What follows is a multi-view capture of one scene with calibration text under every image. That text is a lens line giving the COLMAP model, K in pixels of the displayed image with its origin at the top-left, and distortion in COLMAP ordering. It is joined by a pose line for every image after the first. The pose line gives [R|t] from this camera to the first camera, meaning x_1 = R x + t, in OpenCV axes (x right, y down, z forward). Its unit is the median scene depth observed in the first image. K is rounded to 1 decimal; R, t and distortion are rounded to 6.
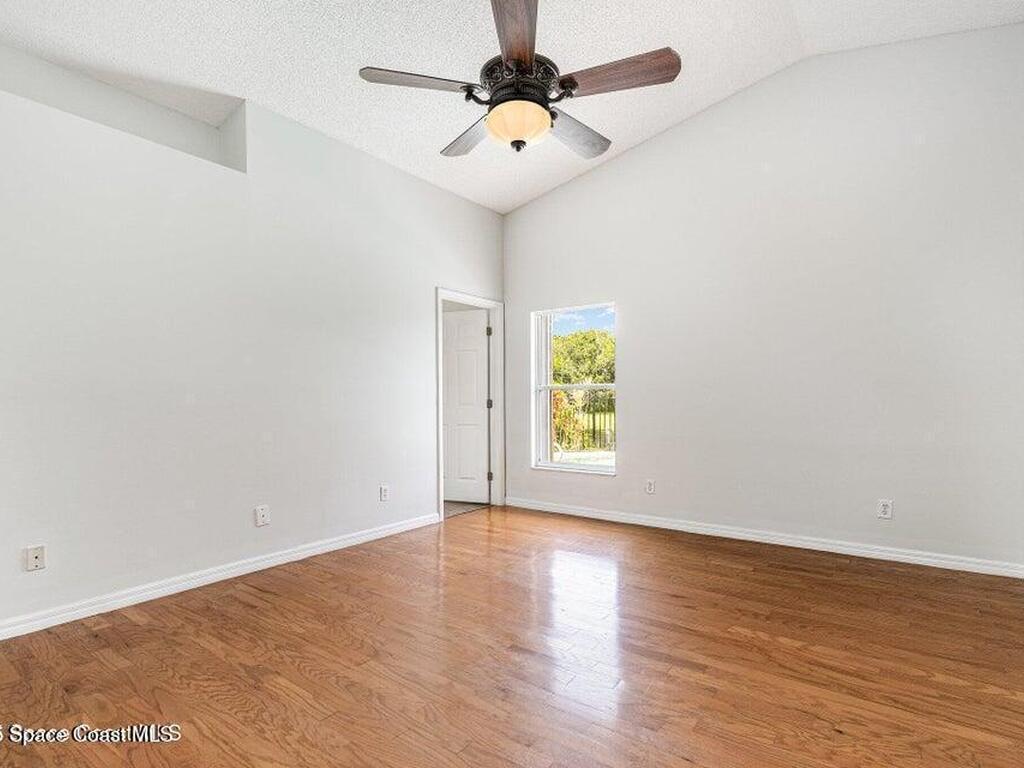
lens RADIAL K [[506.5, 0, 513.4], [0, 506.5, 388.4], [0, 0, 1]] dist [-0.006372, 0.000782]
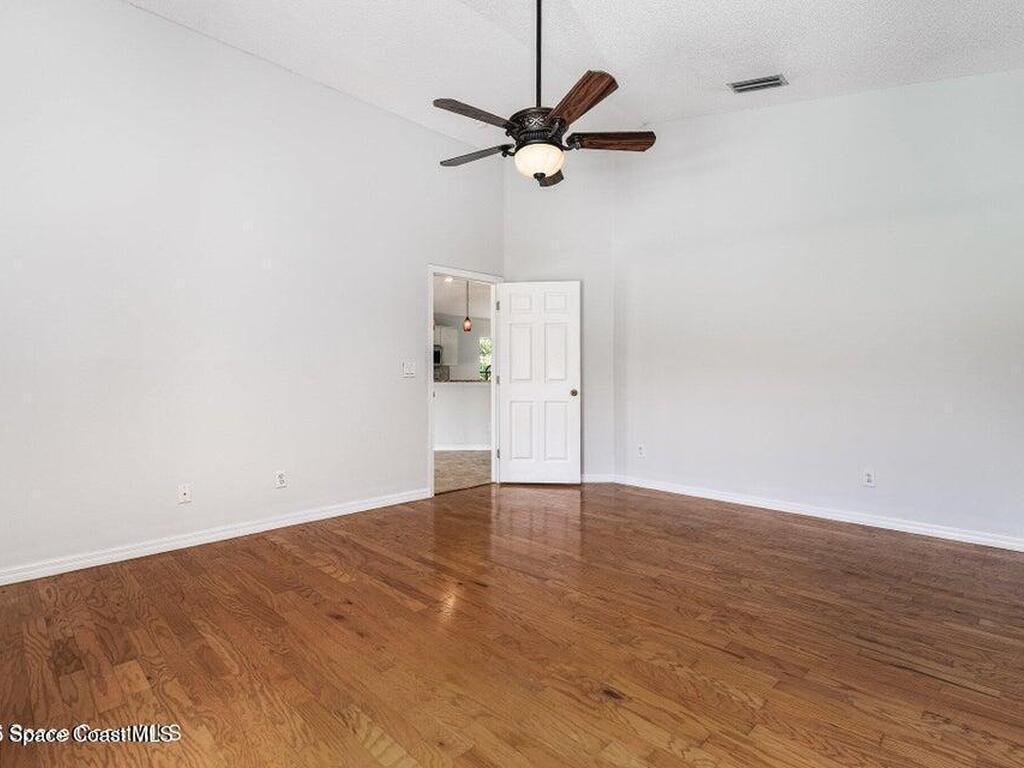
lens RADIAL K [[506.5, 0, 511.2], [0, 506.5, 382.3], [0, 0, 1]] dist [-0.006372, 0.000782]
pose [[-0.988098, 0.004680, 0.153756, -0.110568], [0.003121, 0.999941, -0.010376, 0.043516], [-0.153796, -0.009772, -0.988054, 2.219898]]
